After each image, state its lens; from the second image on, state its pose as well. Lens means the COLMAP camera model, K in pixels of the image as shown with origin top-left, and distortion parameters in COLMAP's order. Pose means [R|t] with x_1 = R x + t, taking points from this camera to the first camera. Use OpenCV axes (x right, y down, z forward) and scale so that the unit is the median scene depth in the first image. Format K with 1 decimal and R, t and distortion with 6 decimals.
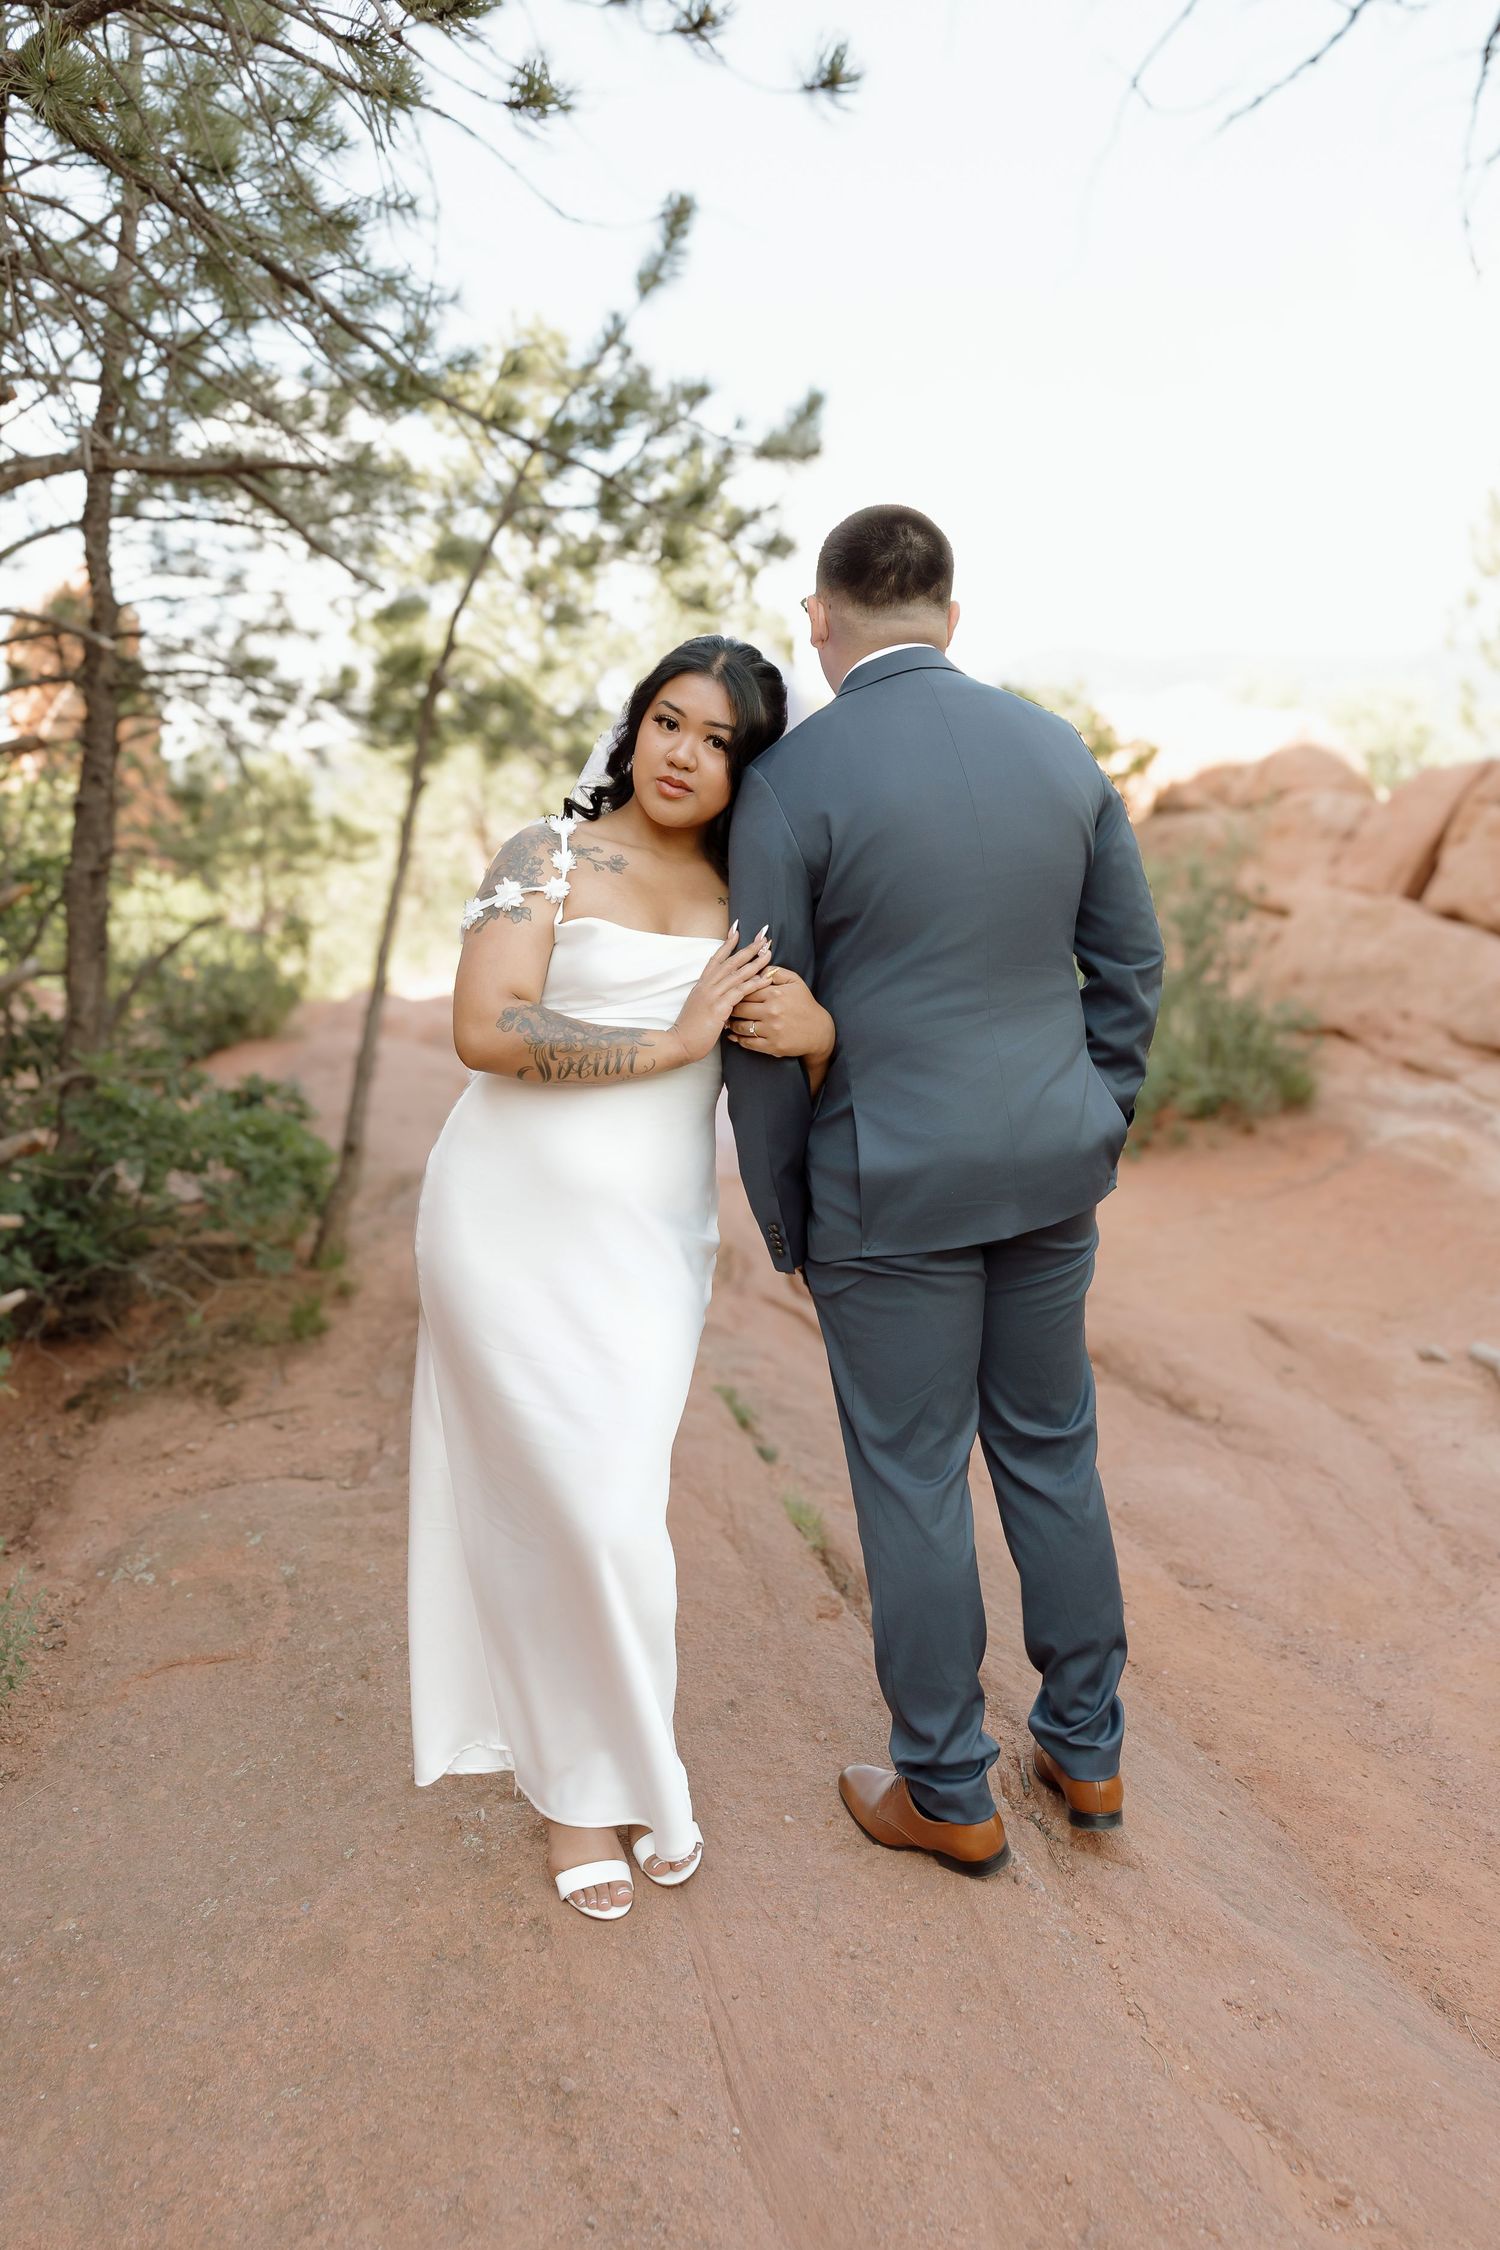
lens RADIAL K [[1831.2, 0, 741.5], [0, 1831.2, 1141.5], [0, 0, 1]] dist [-0.005936, 0.002724]
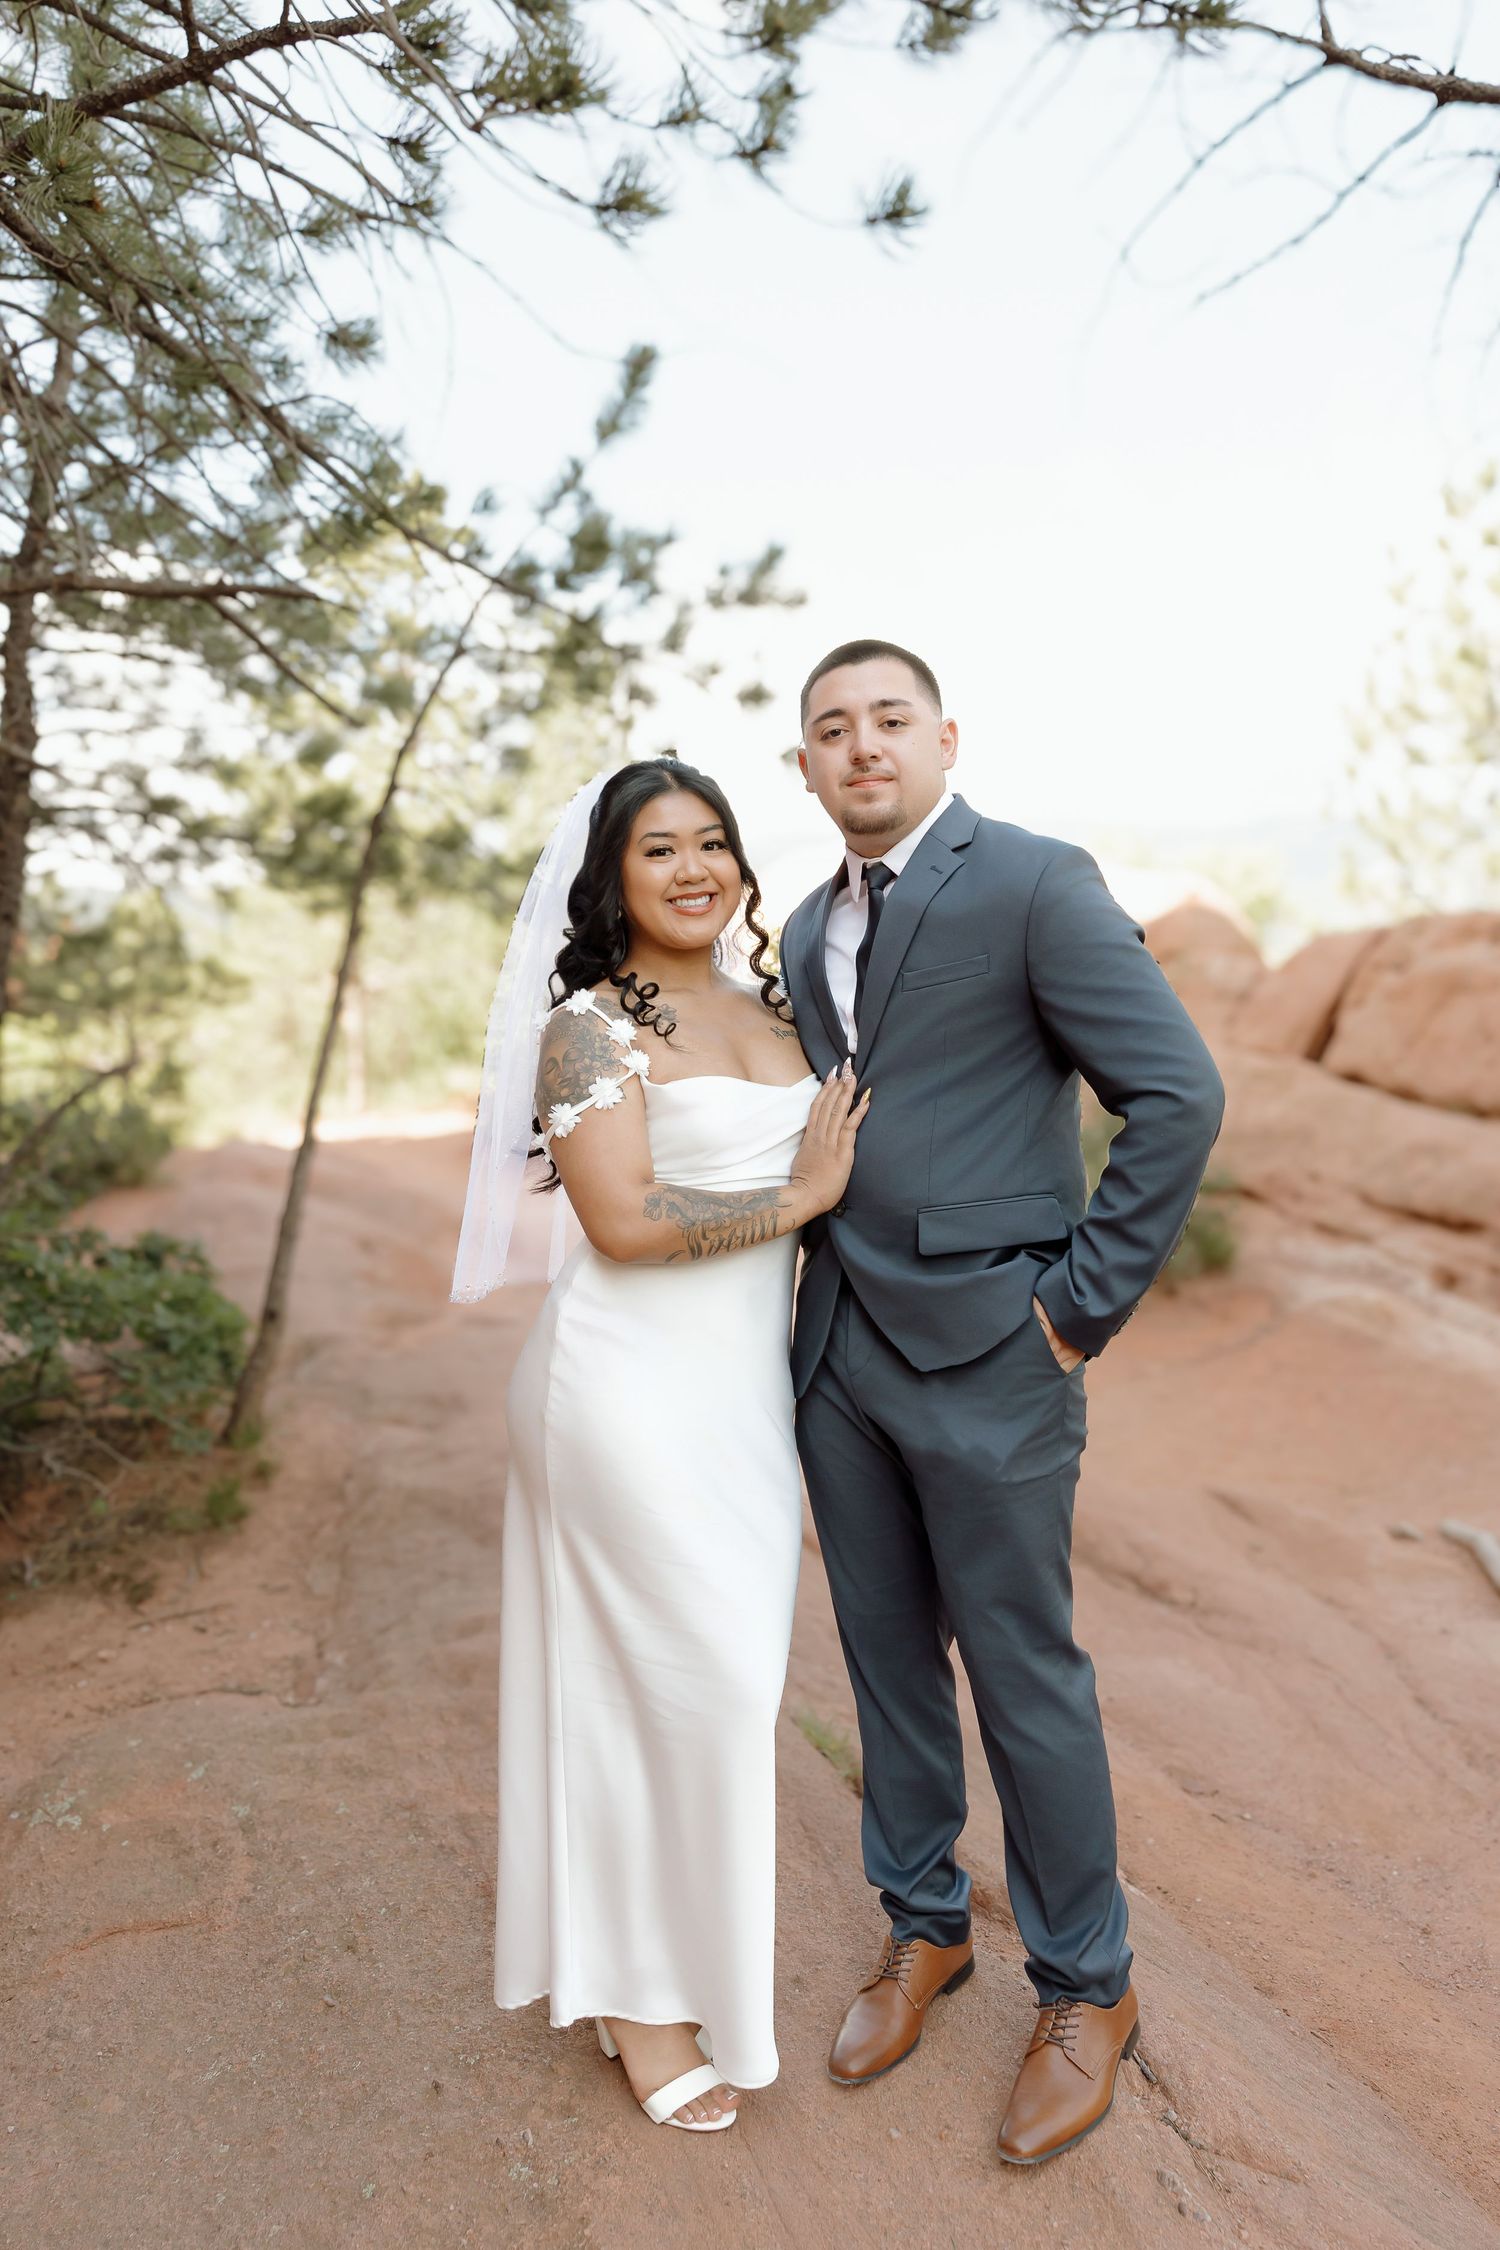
lens RADIAL K [[1831.2, 0, 748.7], [0, 1831.2, 1128.4], [0, 0, 1]] dist [-0.005936, 0.002724]
pose [[0.996355, 0.011451, 0.084537, -0.056590], [-0.003968, 0.996099, -0.088157, -0.010553], [-0.085216, 0.087500, 0.992513, 0.054379]]
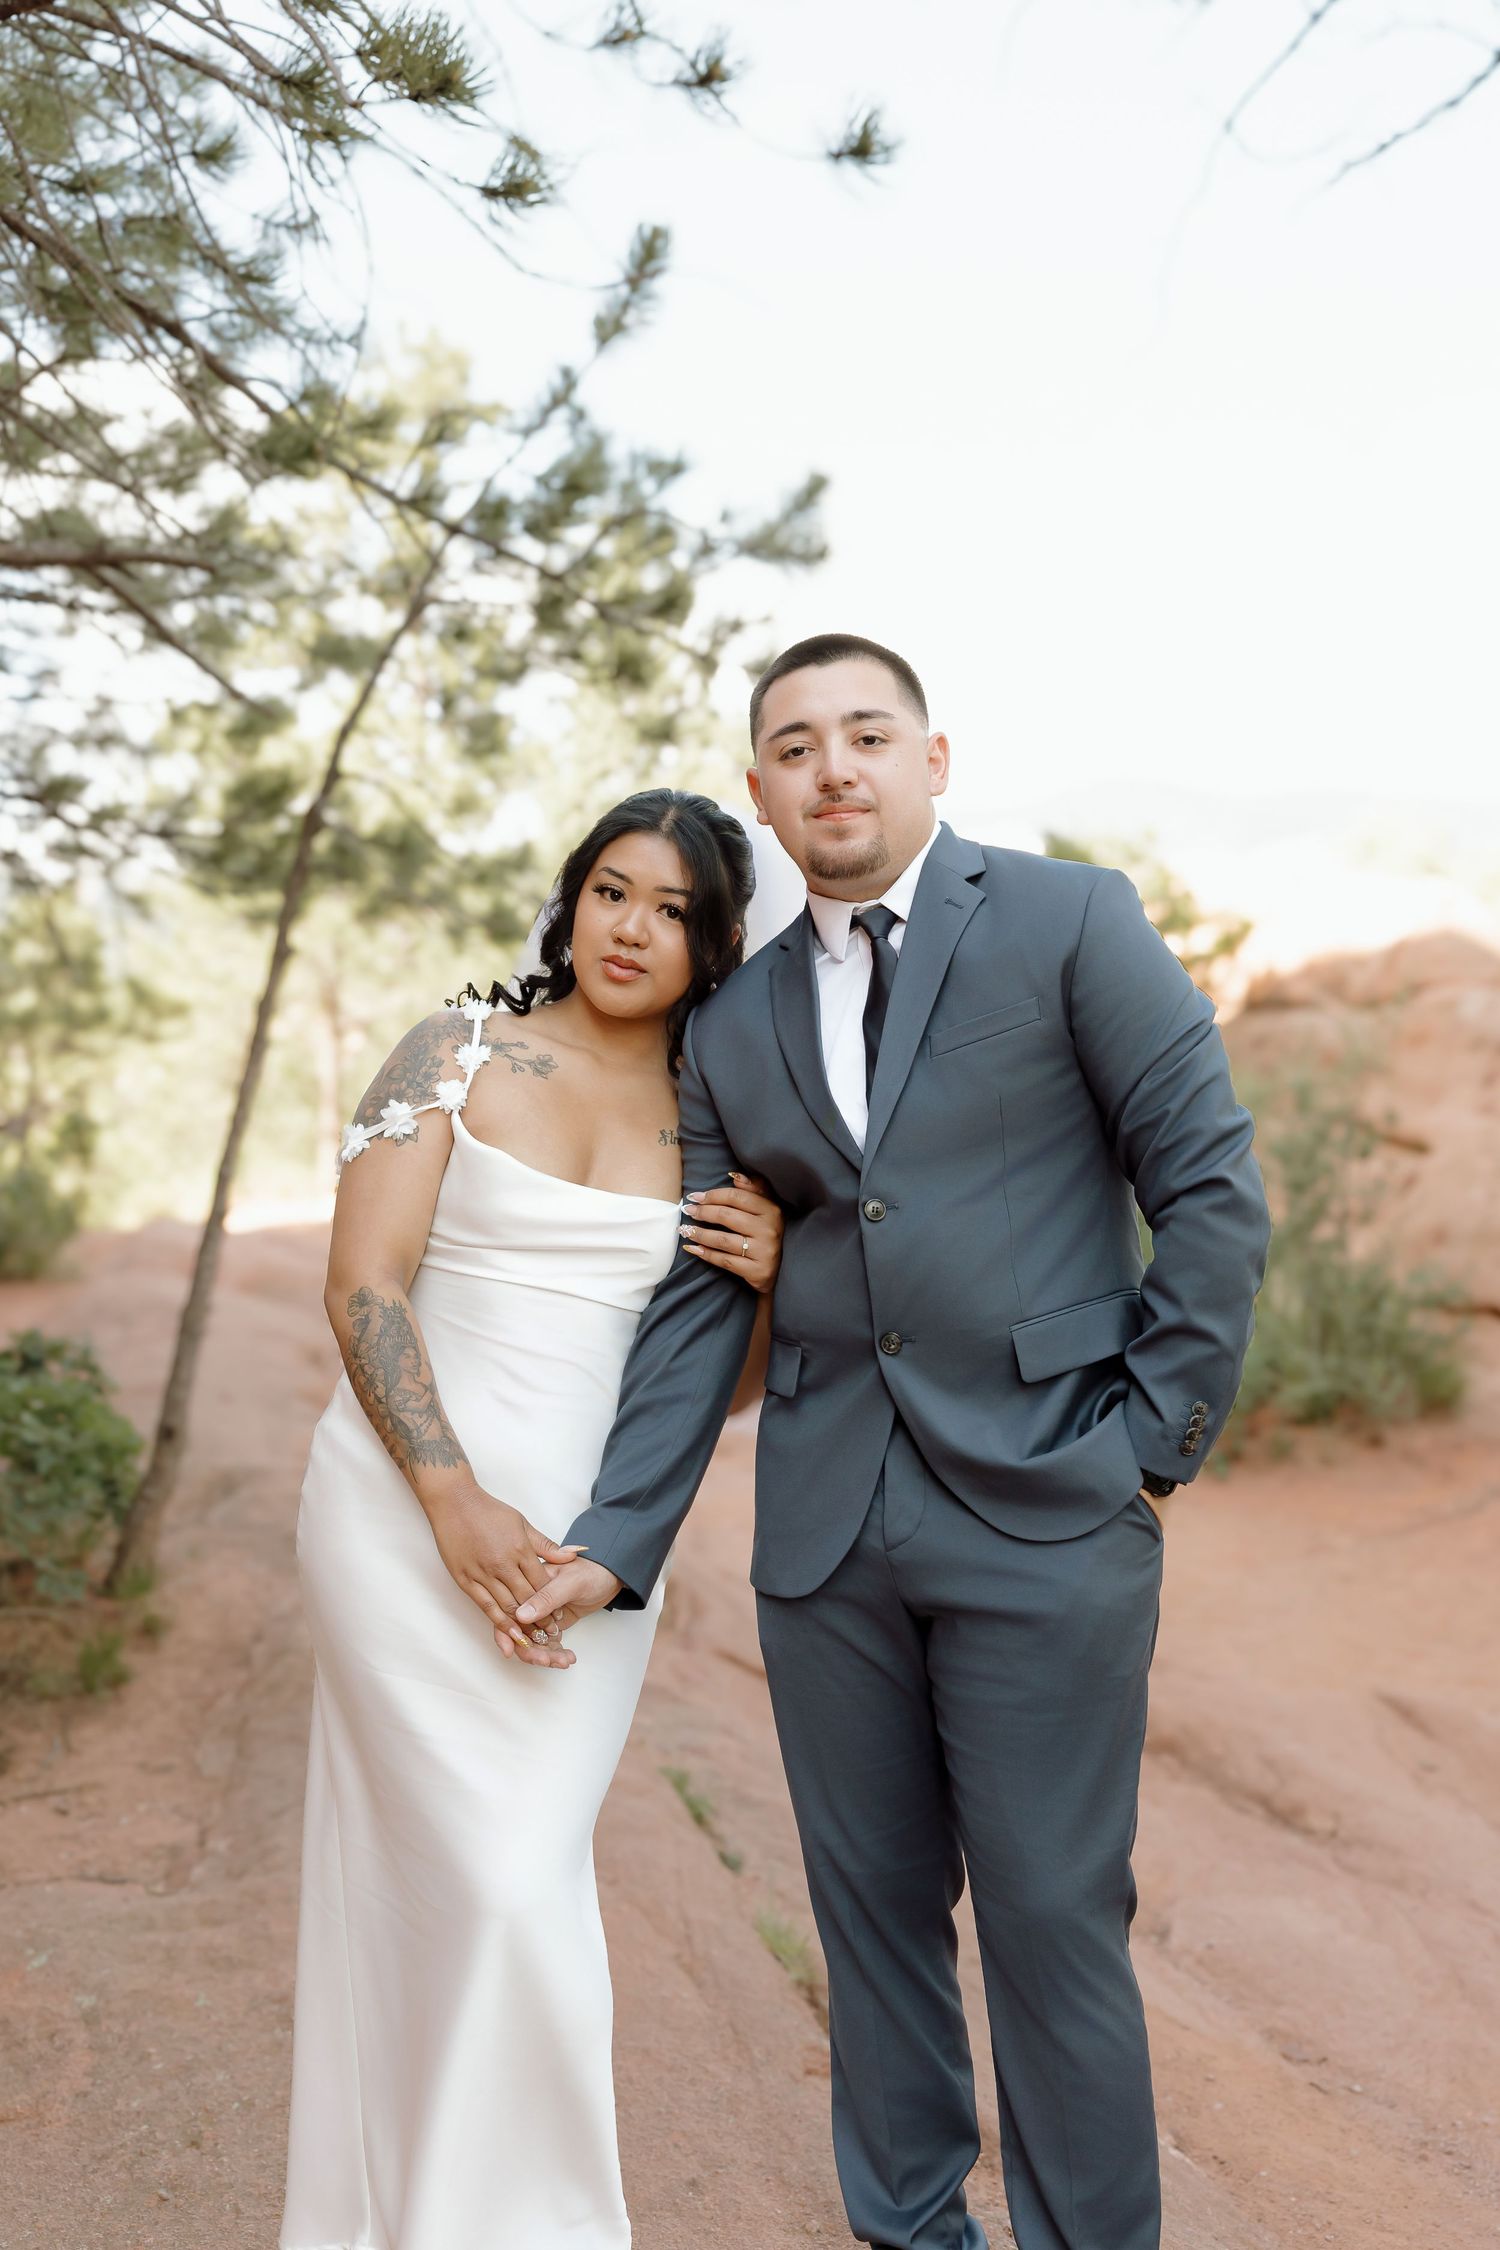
lens RADIAL K [[2560.7, 0, 730.9], [0, 2560.7, 1138.0], [0, 0, 1]] dist [-0.001793, 0.000000]
pose [[0.999365, 0.028274, 0.021681, -0.013097], [-0.025518, 0.992651, -0.118292, 0.002133], [-0.024867, 0.117664, 0.992742, -0.051936]]
